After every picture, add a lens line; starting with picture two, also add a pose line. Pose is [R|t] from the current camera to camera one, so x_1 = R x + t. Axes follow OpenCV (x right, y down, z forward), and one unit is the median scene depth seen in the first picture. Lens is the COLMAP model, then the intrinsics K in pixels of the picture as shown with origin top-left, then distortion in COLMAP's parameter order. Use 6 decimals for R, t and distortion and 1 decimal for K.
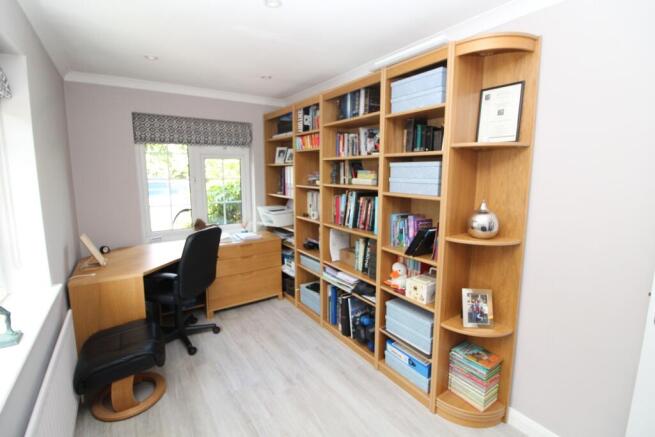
lens RADIAL K [[303.3, 0, 328.1], [0, 303.3, 210.5], [0, 0, 1]] dist [0.001698, -0.012397]
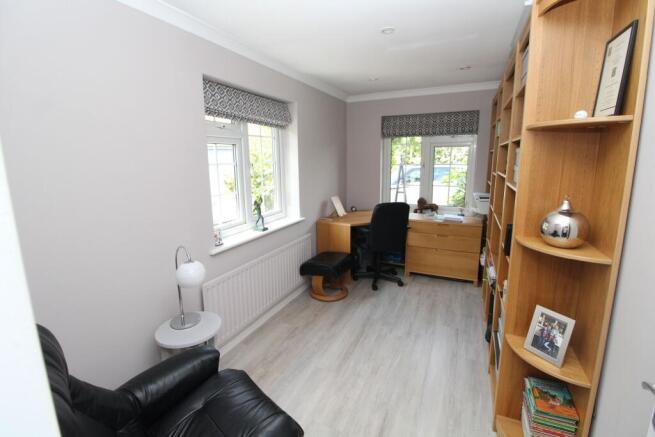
lens RADIAL K [[303.3, 0, 328.1], [0, 303.3, 210.5], [0, 0, 1]] dist [0.001698, -0.012397]
pose [[0.517504, 0.141865, -0.843839, 0.514846], [-0.103410, 0.989302, 0.102902, -0.010358], [0.849409, 0.034010, 0.526638, 0.060851]]
